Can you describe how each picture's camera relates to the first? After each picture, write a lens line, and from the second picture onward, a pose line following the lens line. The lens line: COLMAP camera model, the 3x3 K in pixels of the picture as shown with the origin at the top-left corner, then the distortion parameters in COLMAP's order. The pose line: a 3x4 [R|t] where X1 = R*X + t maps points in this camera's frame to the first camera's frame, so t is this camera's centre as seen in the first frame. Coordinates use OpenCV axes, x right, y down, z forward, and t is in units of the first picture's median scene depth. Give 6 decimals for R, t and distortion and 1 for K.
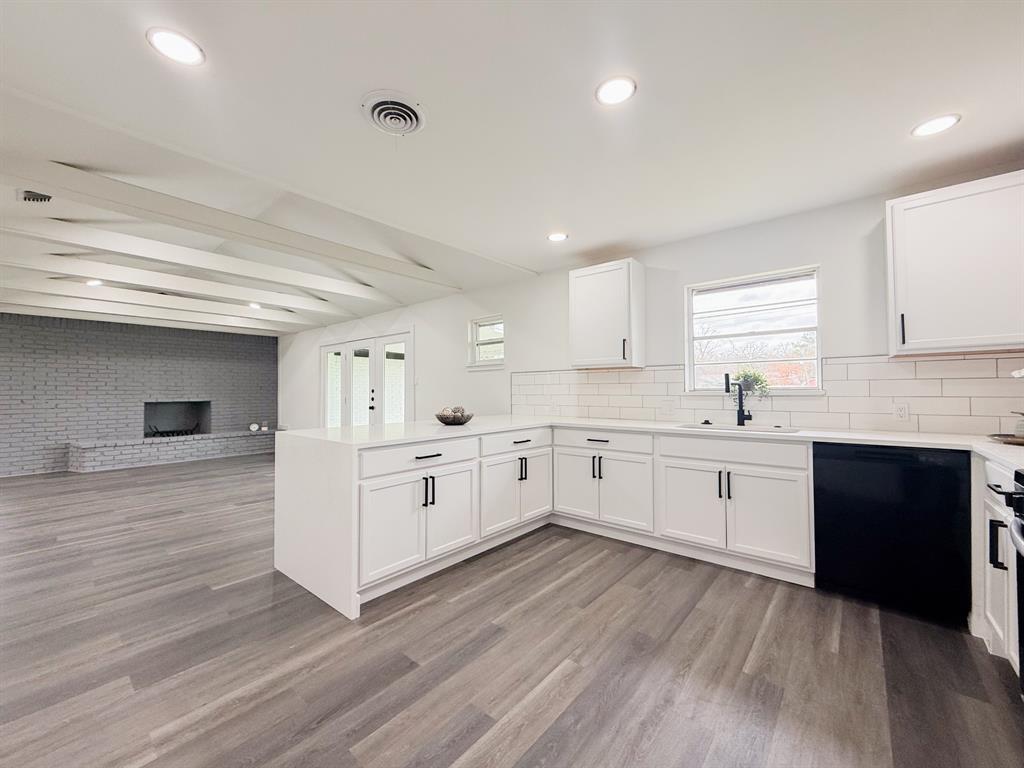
lens RADIAL K [[410.1, 0, 508.4], [0, 410.1, 384.4], [0, 0, 1]] dist [0.000118, 0.000523]
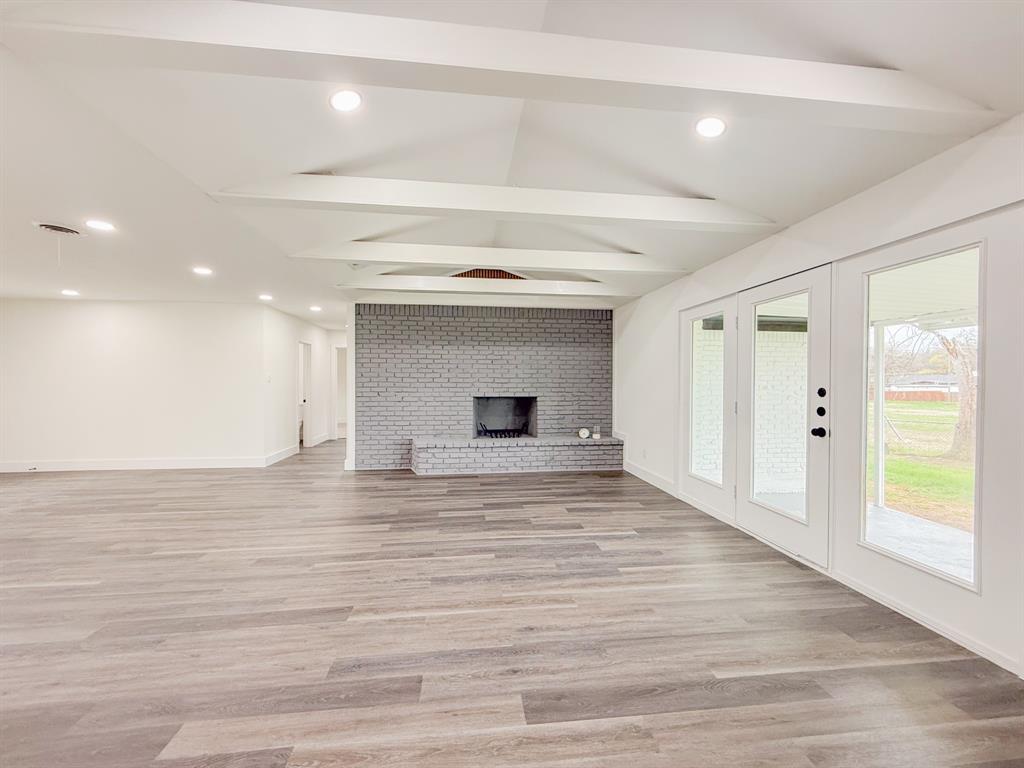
lens RADIAL K [[410.1, 0, 510.1], [0, 410.1, 385.0], [0, 0, 1]] dist [0.000118, 0.000523]
pose [[0.734375, 0.015196, -0.678574, -0.539831], [0.004012, 0.999635, 0.026727, -0.007358], [0.678732, -0.022350, 0.734045, 0.915577]]
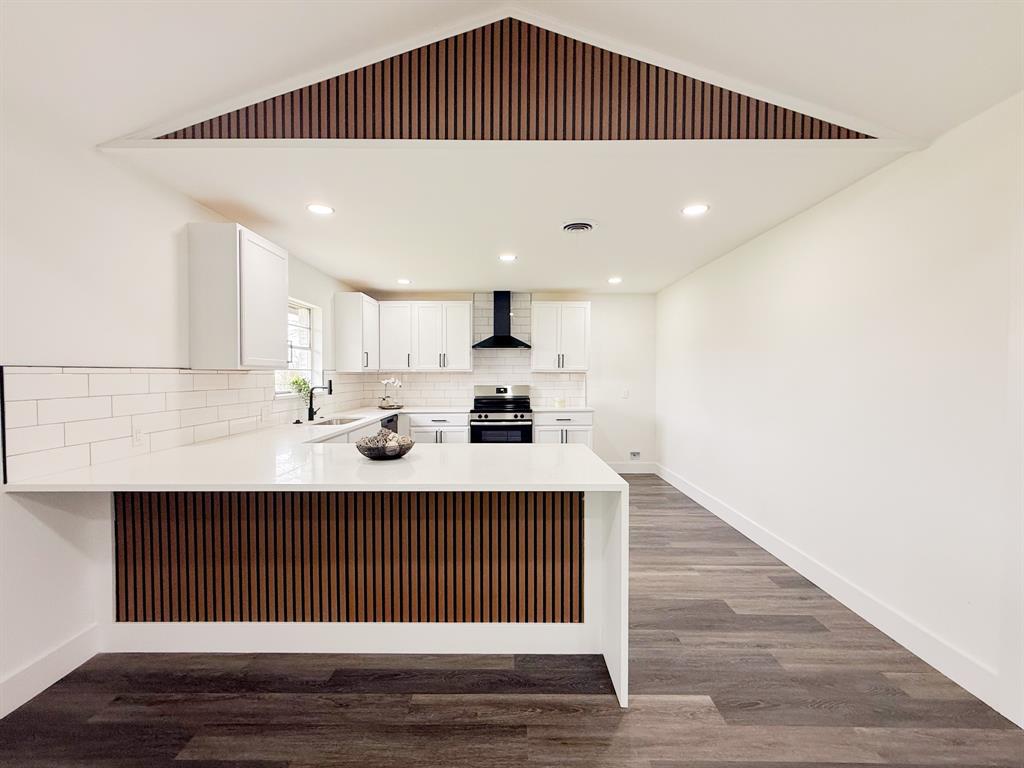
lens RADIAL K [[410.1, 0, 510.0], [0, 410.1, 392.2], [0, 0, 1]] dist [0.000118, 0.000523]
pose [[-0.651221, -0.028903, 0.758338, -0.730509], [-0.010563, 0.999523, 0.029025, -0.027690], [-0.758815, 0.010892, -0.651215, 1.234766]]
